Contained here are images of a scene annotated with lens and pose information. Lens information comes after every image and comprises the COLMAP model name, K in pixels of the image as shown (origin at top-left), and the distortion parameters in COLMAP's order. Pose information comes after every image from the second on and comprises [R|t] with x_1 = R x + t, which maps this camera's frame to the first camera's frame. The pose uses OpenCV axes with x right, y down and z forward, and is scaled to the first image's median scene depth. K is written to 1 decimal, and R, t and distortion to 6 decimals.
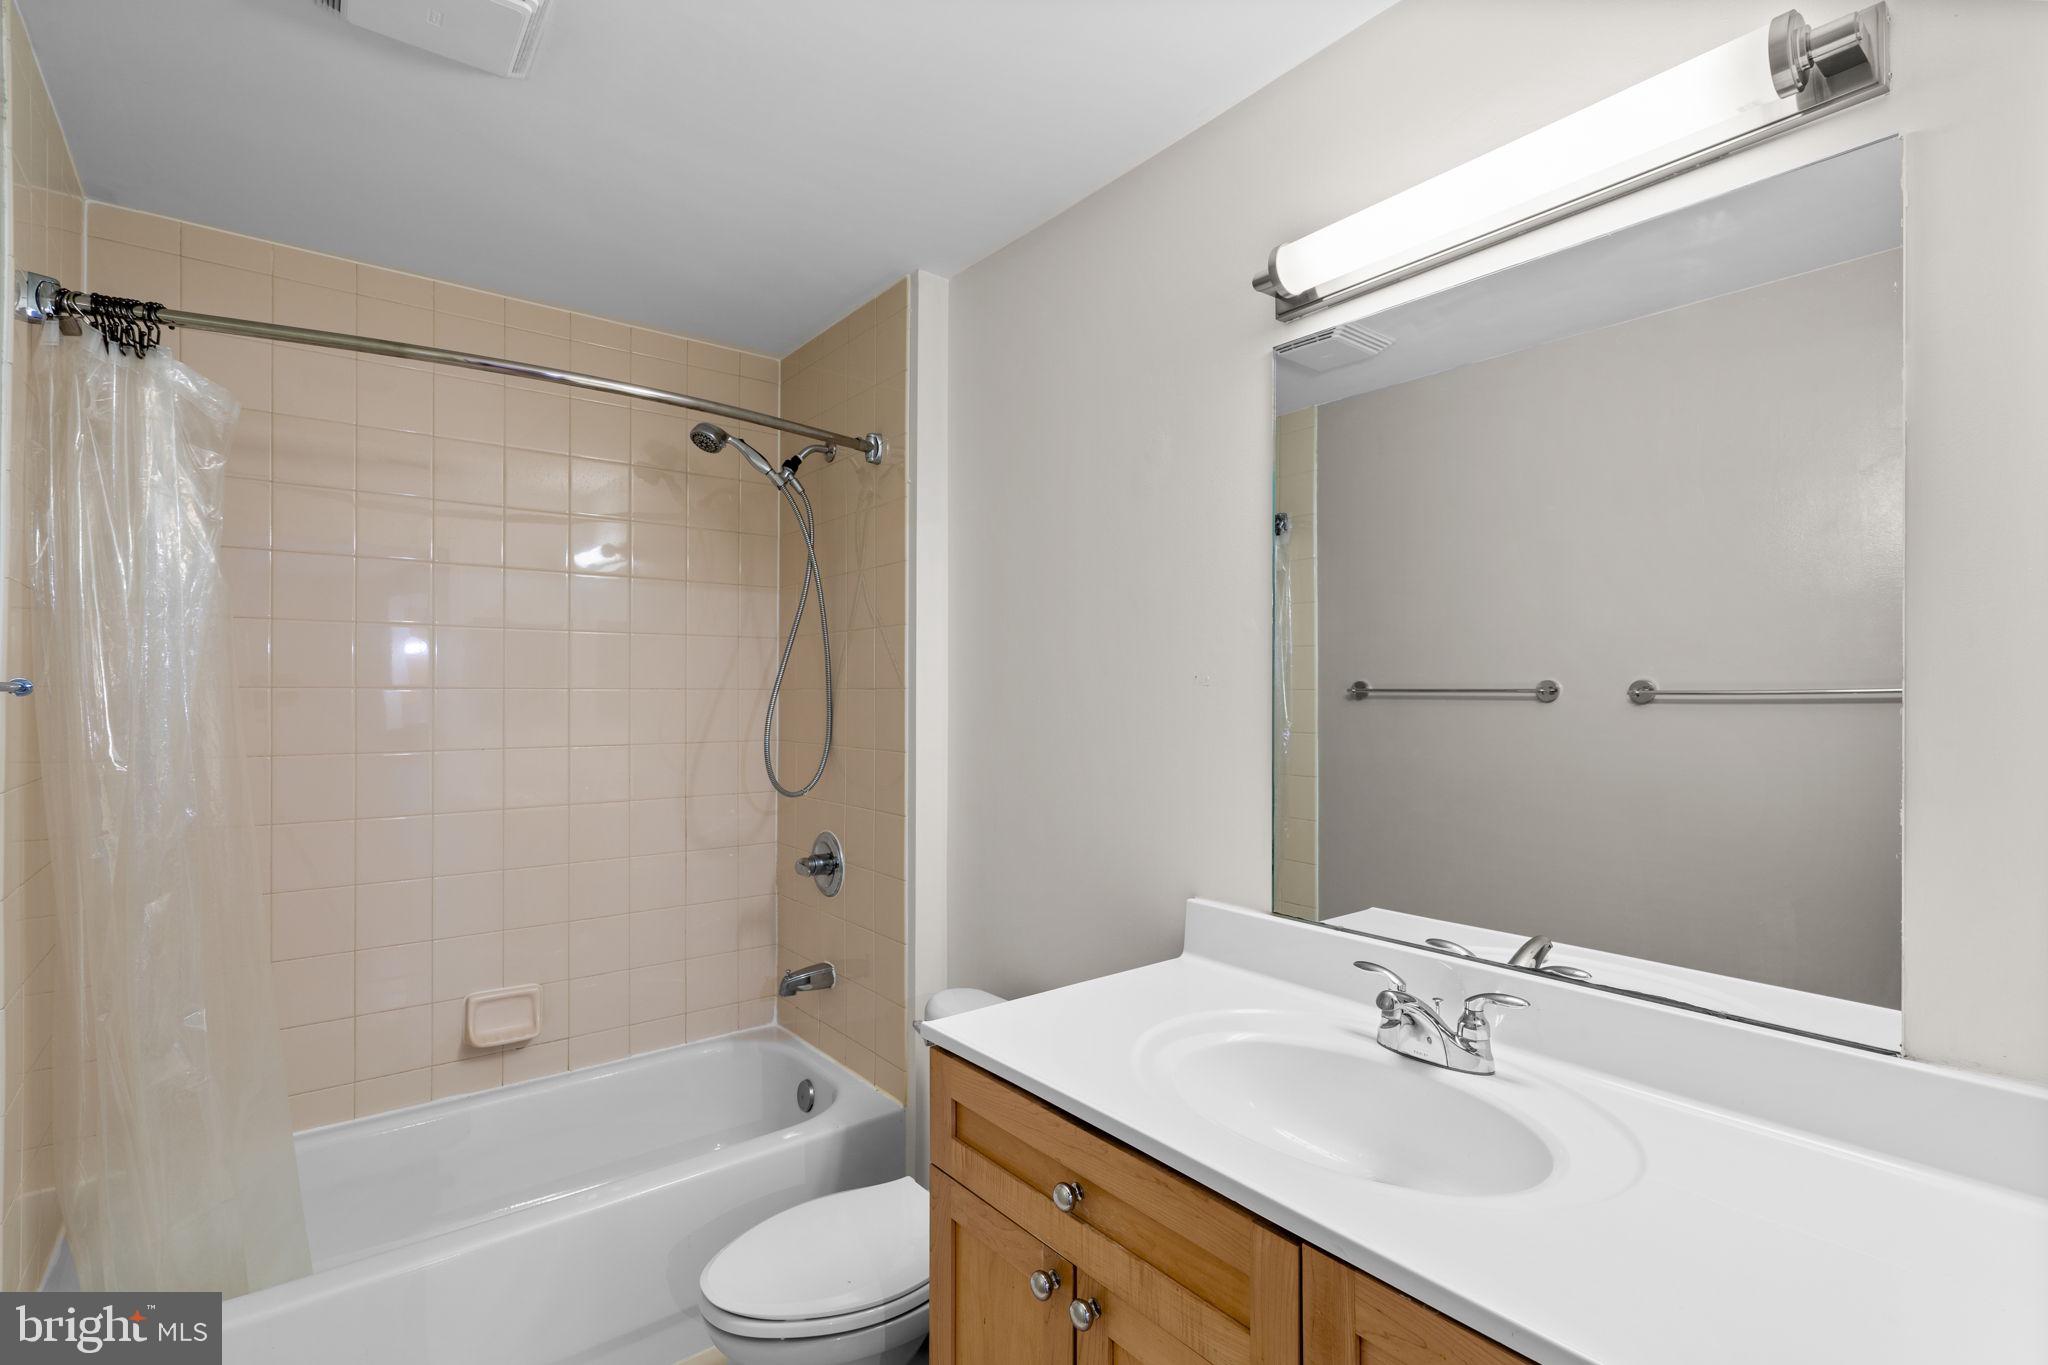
lens RADIAL K [[948.0, 0, 1024.0], [0, 948.0, 682.5], [0, 0, 1]] dist [0.000505, -0.000104]
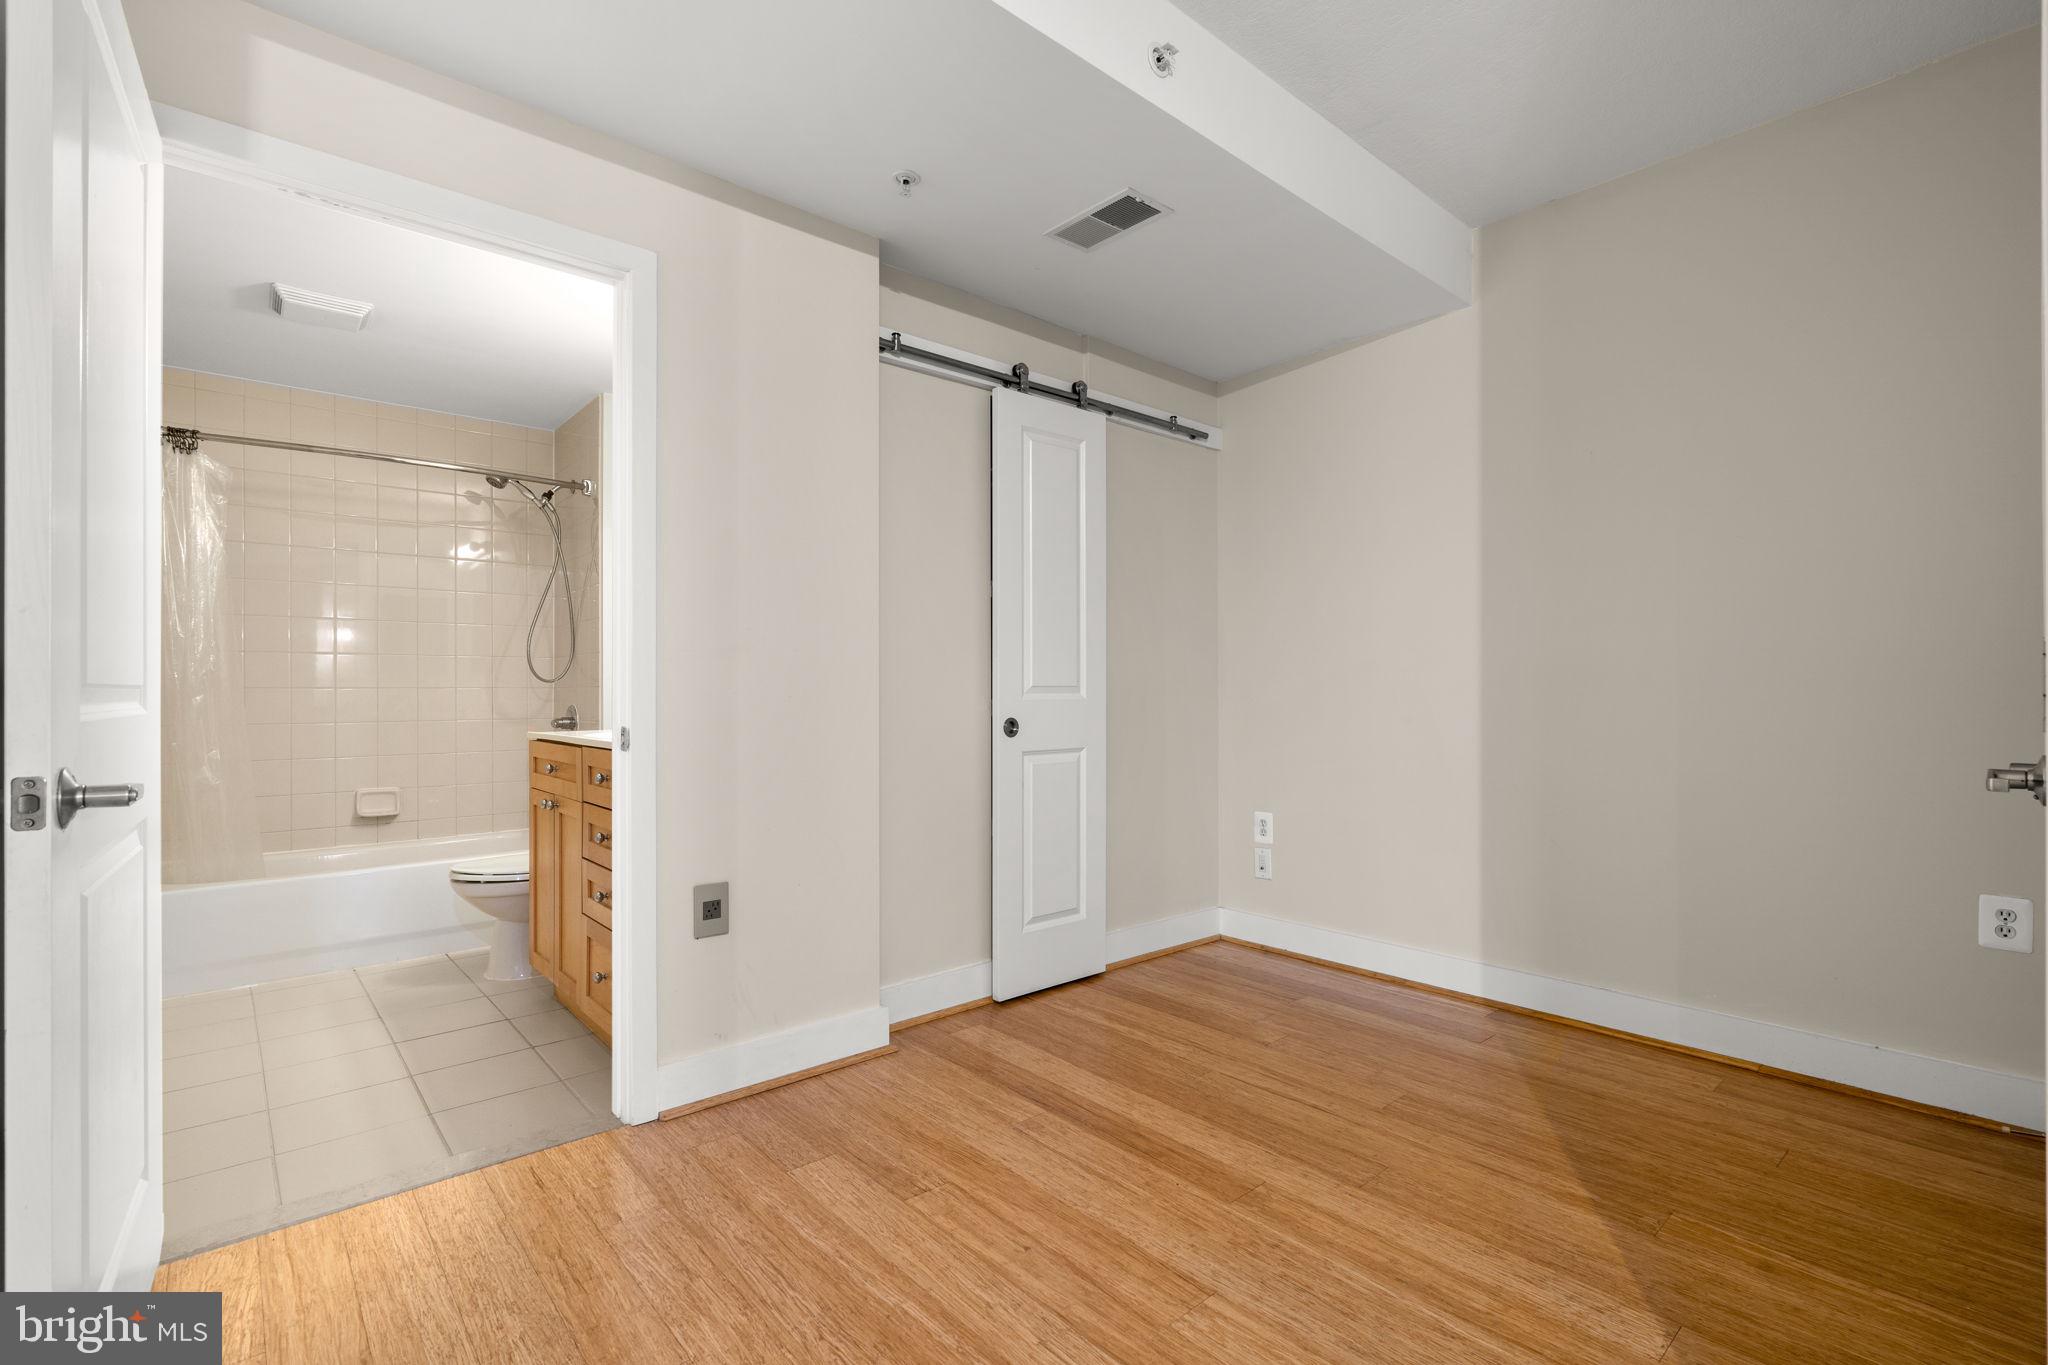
lens RADIAL K [[933.3, 0, 1028.6], [0, 933.3, 686.7], [0, 0, 1]] dist [-0.001813, 0.001064]
pose [[0.998623, -0.003711, 0.052323, 0.880489], [0.003553, 0.999989, 0.003124, 0.195530], [-0.052334, -0.002934, 0.998625, -1.232540]]
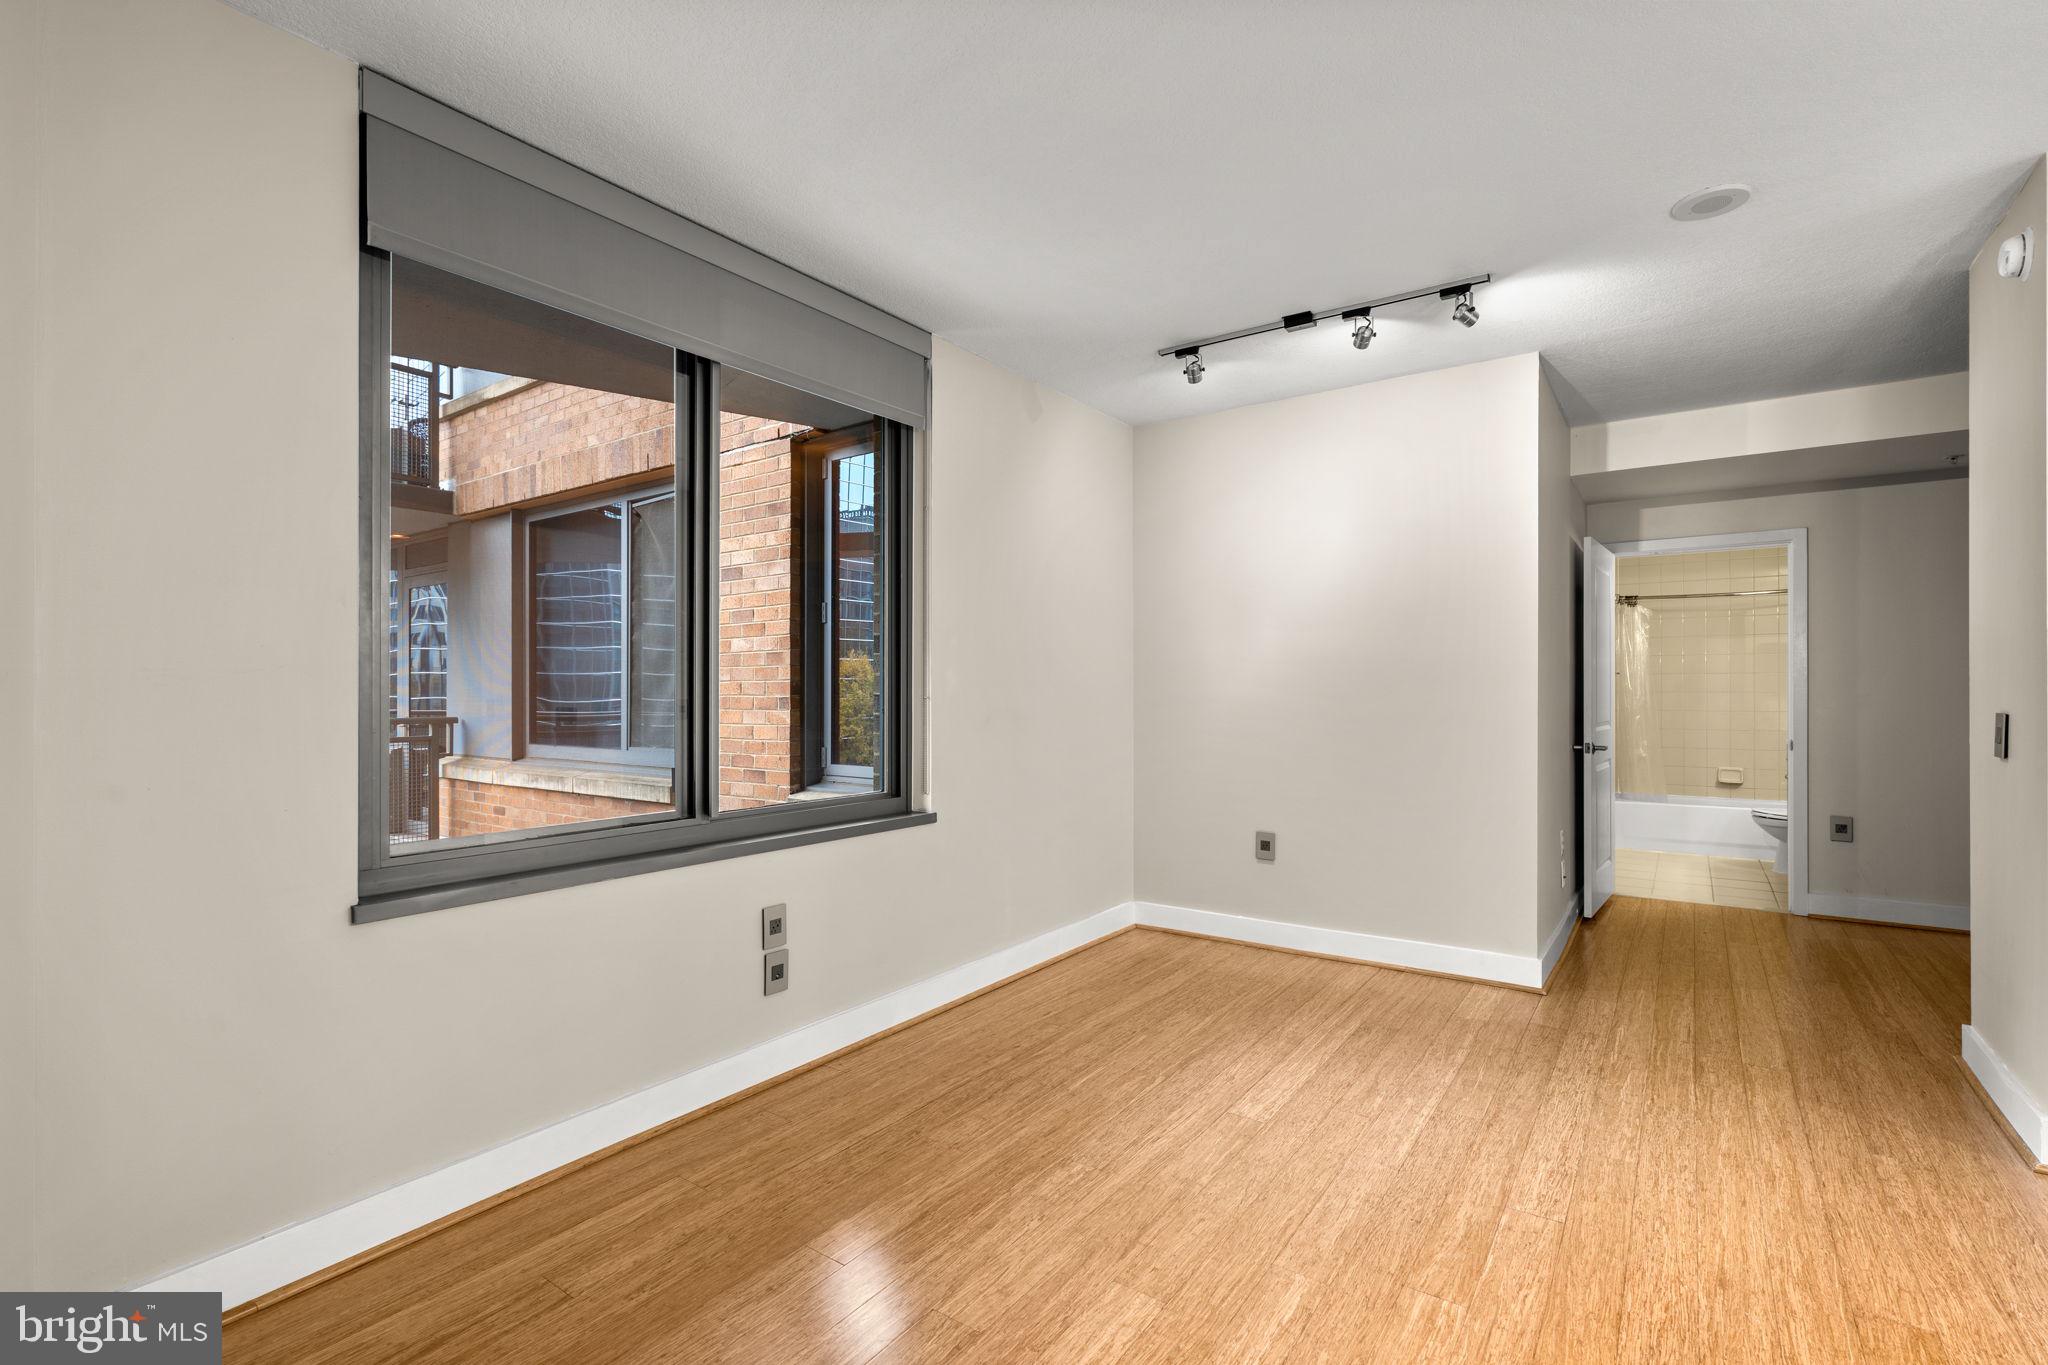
lens RADIAL K [[933.3, 0, 1028.6], [0, 933.3, 686.7], [0, 0, 1]] dist [-0.001813, 0.001064]
pose [[0.283079, -0.006335, -0.959076, 2.690869], [0.008002, 0.999959, -0.004243, 0.068348], [0.959063, -0.006474, 0.283118, -3.231213]]
